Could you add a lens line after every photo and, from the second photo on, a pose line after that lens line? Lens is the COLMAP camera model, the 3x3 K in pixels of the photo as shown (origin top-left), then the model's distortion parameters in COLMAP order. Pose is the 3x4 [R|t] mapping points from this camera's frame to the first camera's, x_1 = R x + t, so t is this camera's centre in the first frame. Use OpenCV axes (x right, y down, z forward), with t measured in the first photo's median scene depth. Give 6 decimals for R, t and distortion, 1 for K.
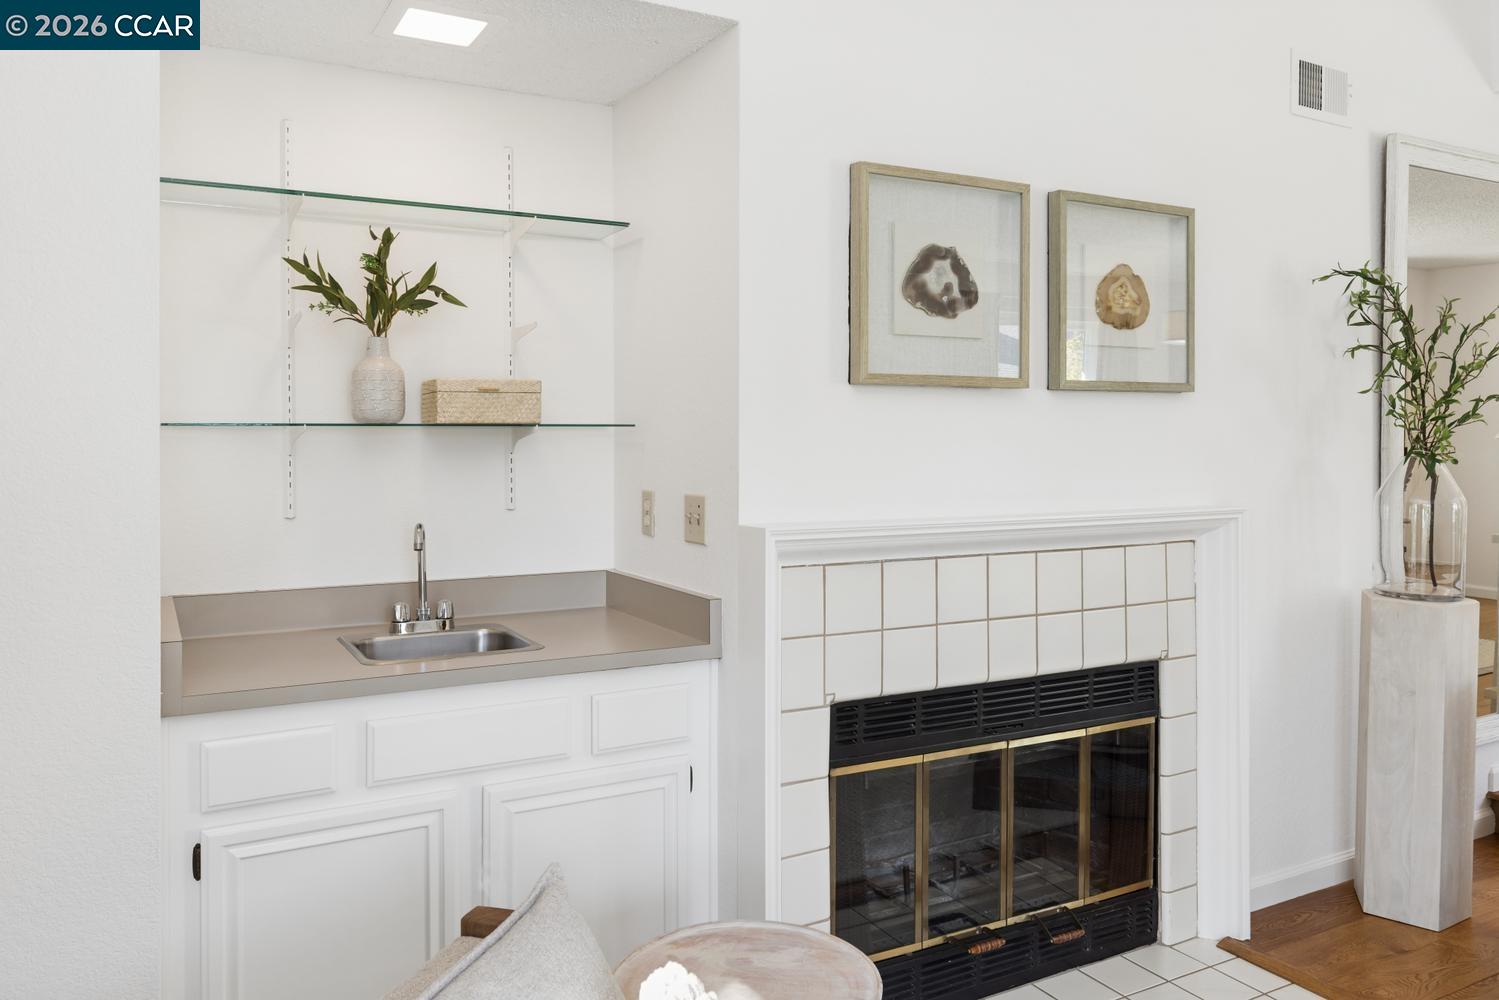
lens RADIAL K [[1070.1, 0, 668.1], [0, 1070.1, 423.8], [0, 0, 1]] dist [0.004554, -0.000466]
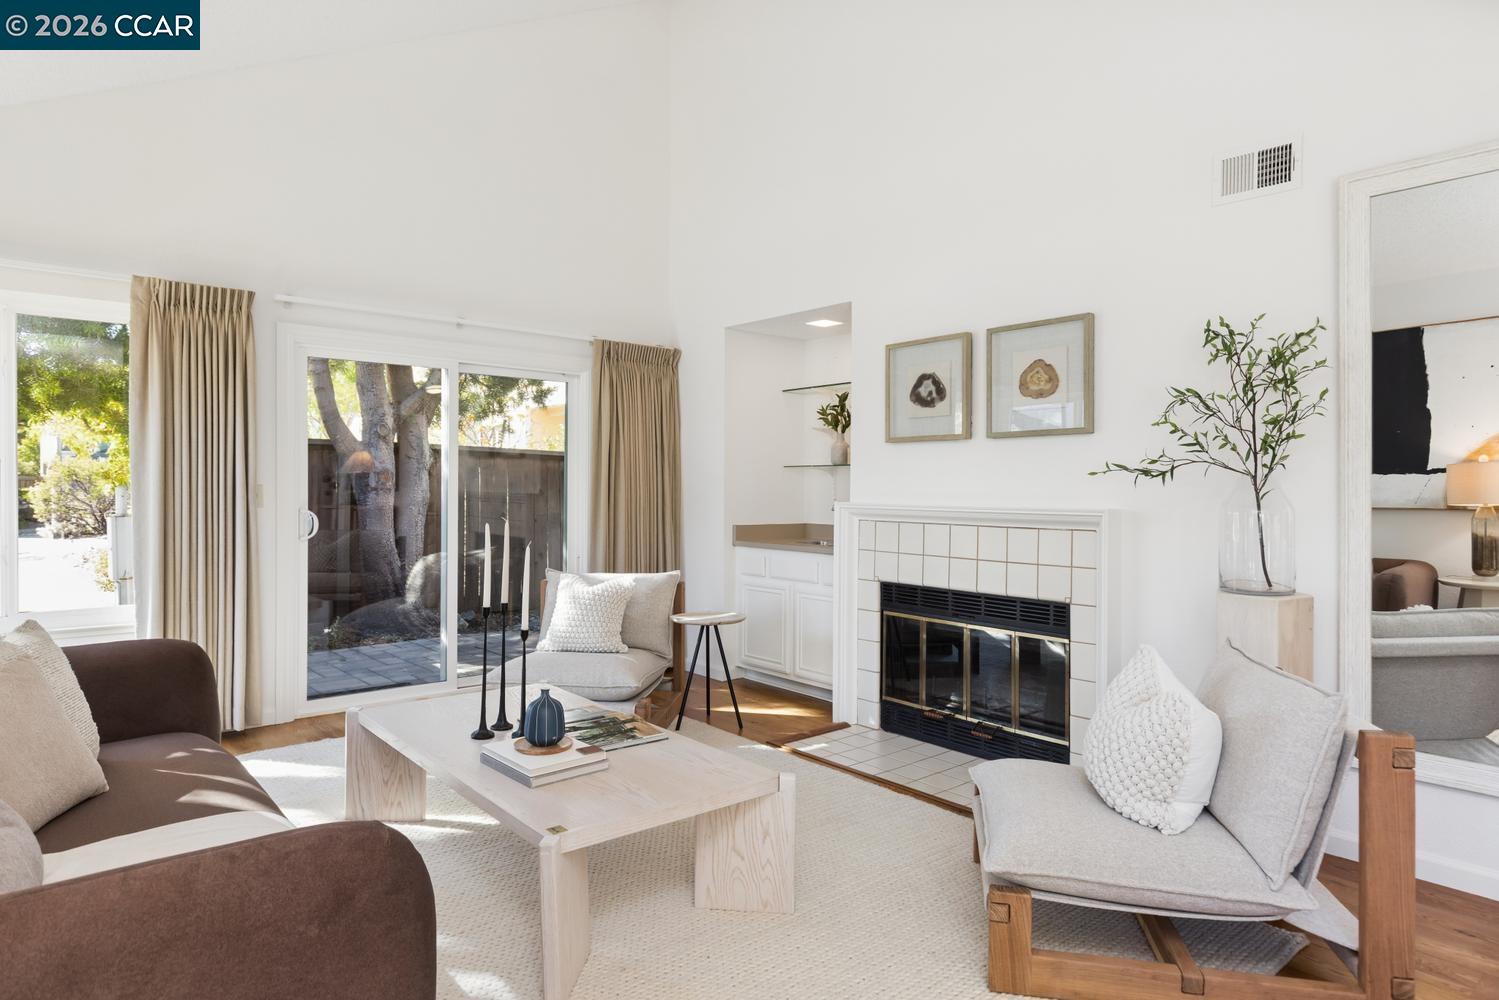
lens RADIAL K [[882.6, 0, 757.1], [0, 882.6, 499.3], [0, 0, 1]] dist [-0.014591, 0.000118]
pose [[0.230689, 0.010899, -0.972966, 1.825023], [-0.000414, 0.999938, 0.011103, 0.058409], [0.973027, -0.002159, 0.230680, 0.282863]]
